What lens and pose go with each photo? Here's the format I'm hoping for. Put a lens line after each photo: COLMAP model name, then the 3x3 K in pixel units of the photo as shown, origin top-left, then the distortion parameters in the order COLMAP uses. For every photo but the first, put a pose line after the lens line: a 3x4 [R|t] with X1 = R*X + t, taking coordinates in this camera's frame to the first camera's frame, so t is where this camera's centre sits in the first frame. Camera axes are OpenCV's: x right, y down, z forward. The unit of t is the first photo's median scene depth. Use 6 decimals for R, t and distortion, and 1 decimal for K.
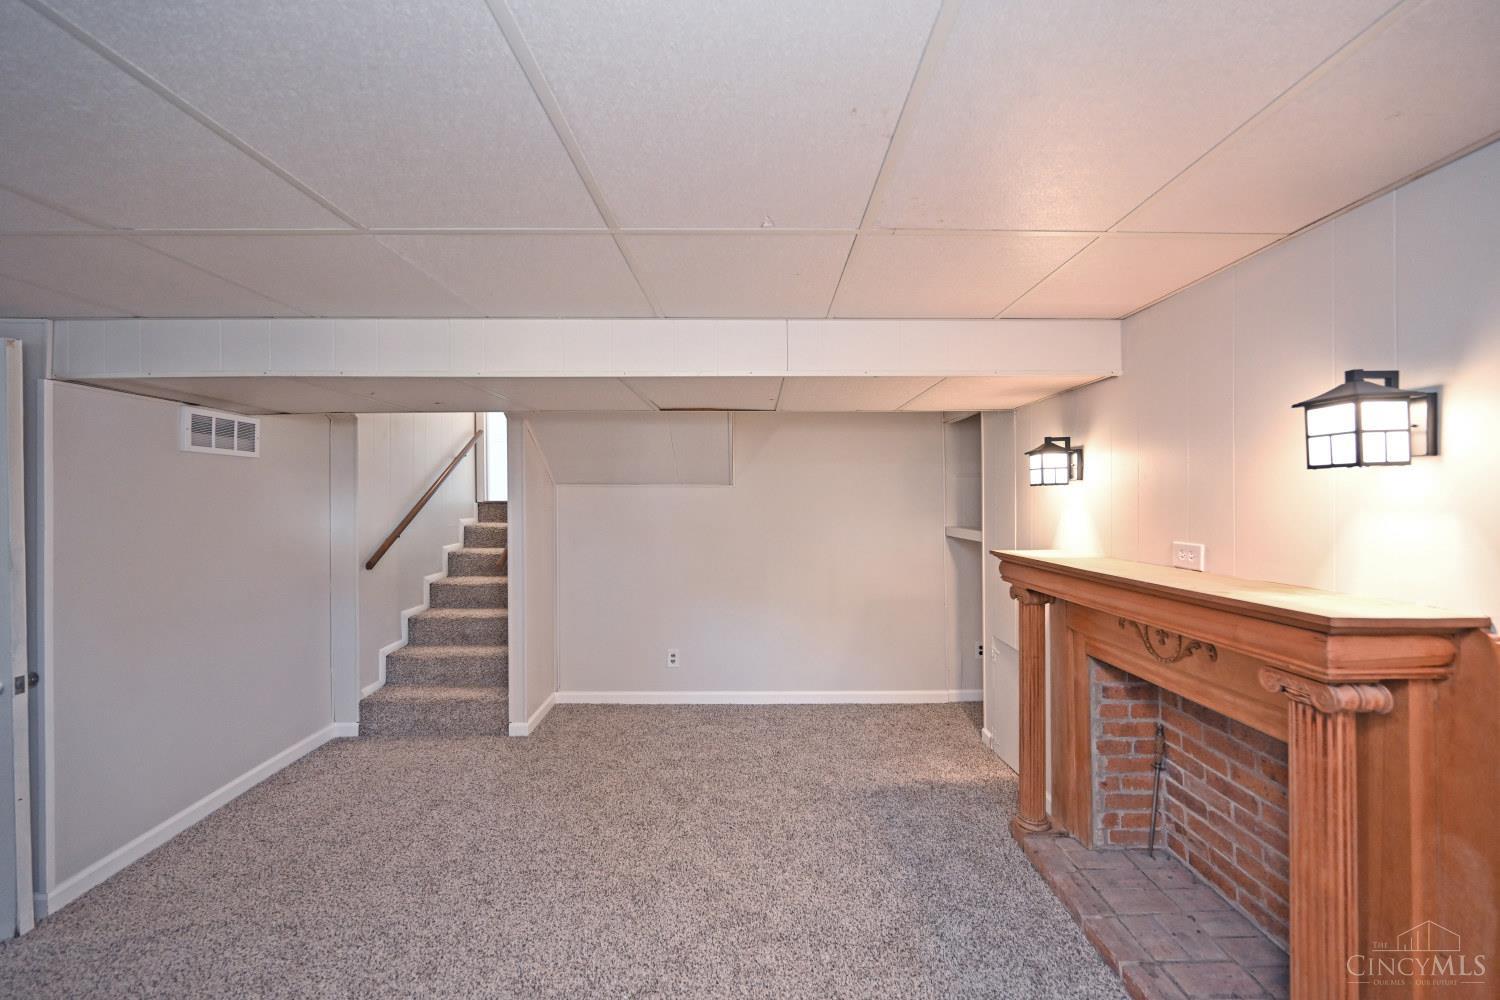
lens RADIAL K [[592.3, 0, 756.6], [0, 592.3, 503.9], [0, 0, 1]] dist [-0.000110, 0.000167]
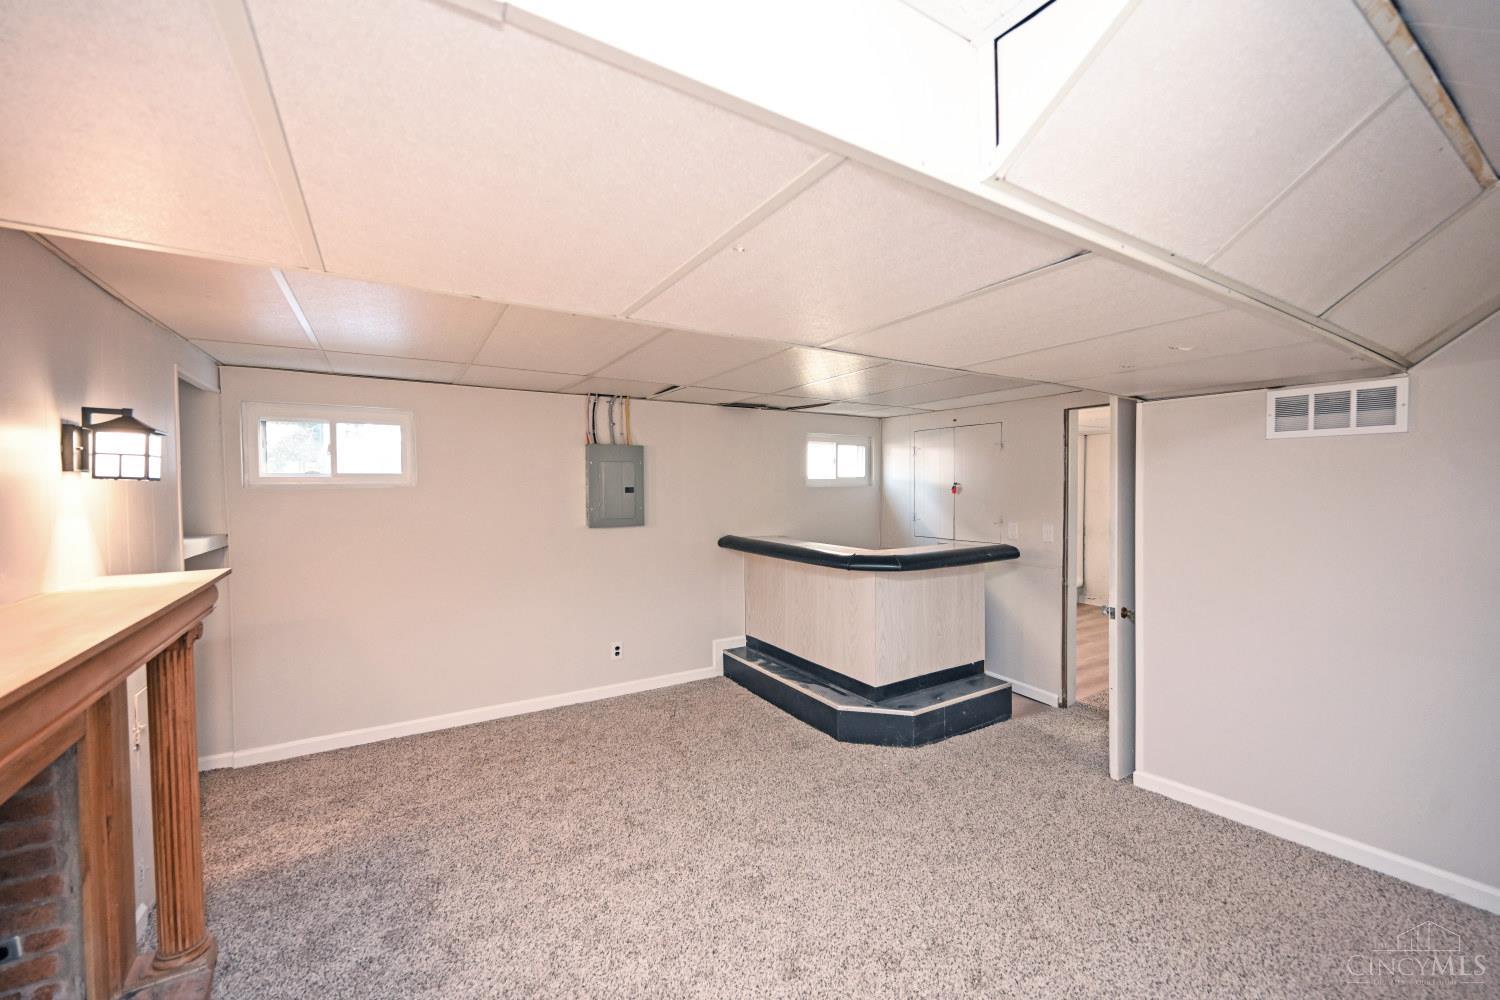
lens RADIAL K [[592.3, 0, 756.6], [0, 592.3, 503.9], [0, 0, 1]] dist [-0.000110, 0.000167]
pose [[-0.852281, 0.024322, -0.522519, 0.303779], [0.004803, 0.999240, 0.038678, -0.032027], [0.523062, 0.030455, -0.851750, 1.748307]]
